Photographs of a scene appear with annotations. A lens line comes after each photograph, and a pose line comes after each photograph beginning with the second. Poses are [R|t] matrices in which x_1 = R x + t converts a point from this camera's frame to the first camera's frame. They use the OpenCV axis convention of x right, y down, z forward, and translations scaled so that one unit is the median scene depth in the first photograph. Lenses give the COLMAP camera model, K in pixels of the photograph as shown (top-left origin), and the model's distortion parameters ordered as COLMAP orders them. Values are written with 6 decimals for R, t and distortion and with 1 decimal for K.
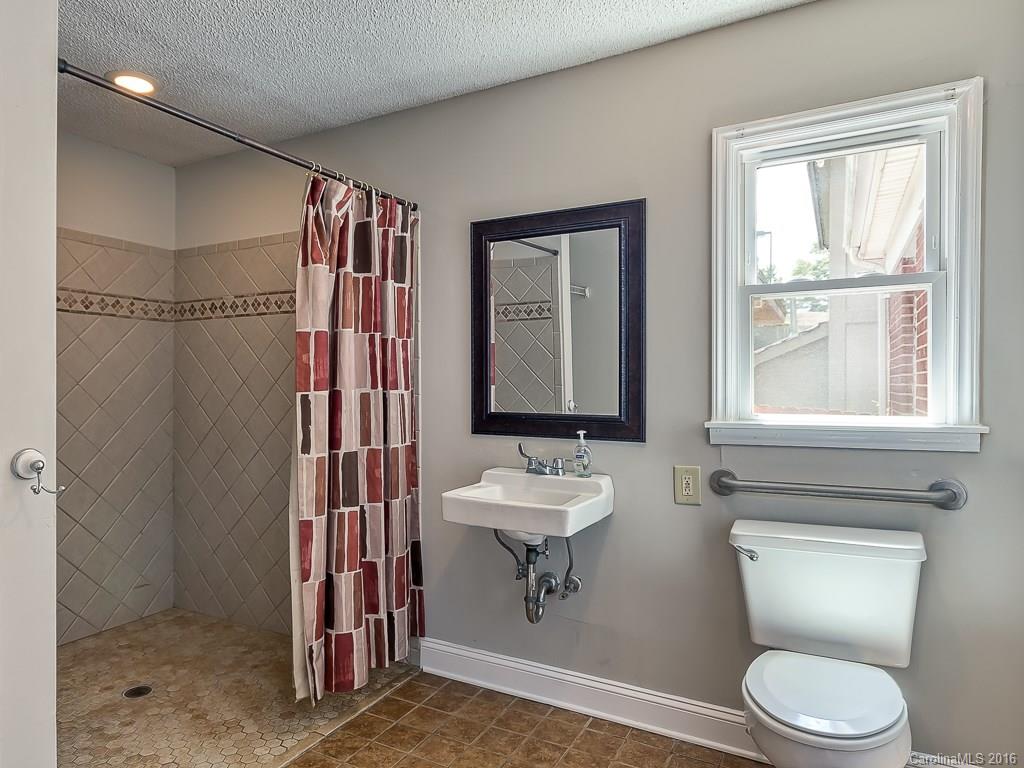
lens RADIAL K [[614.0, 0, 512.5], [0, 614.0, 387.0], [0, 0, 1]] dist [-0.009011, -0.000834]
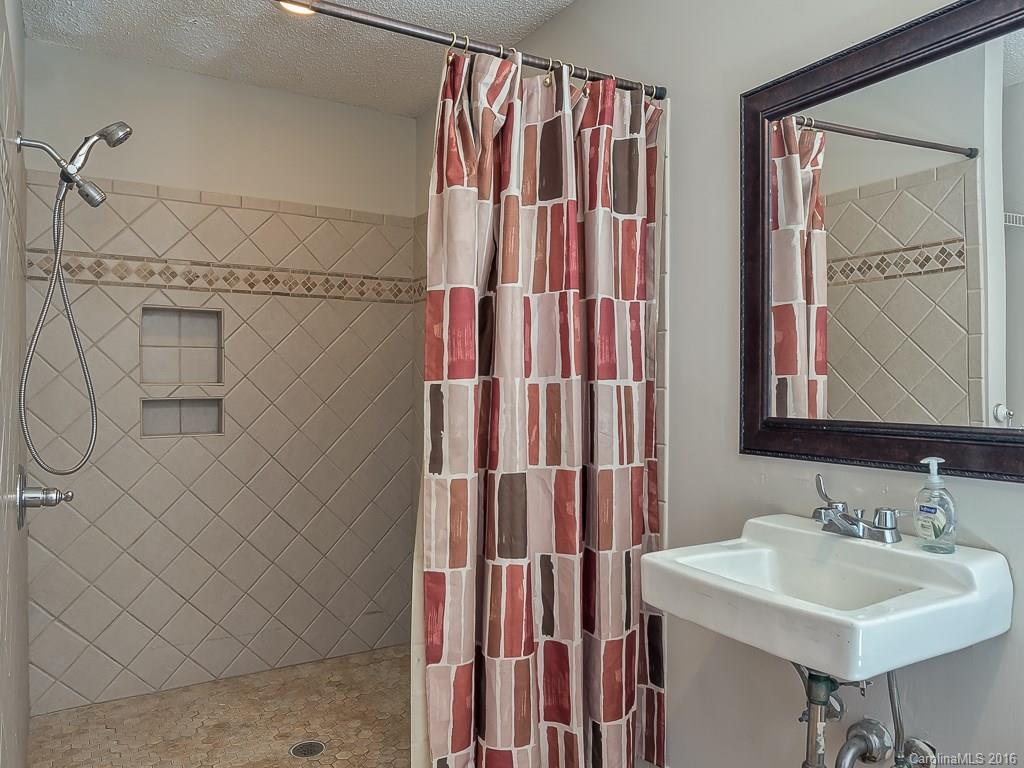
lens RADIAL K [[758.7, 0, 474.8], [0, 758.7, 403.6], [0, 0, 1]] dist [-0.006690, 0.005797]
pose [[0.853415, 0.010692, -0.521122, 0.107189], [0.001675, 0.999728, 0.023255, 0.011710], [0.521229, -0.020720, 0.853165, 0.266380]]
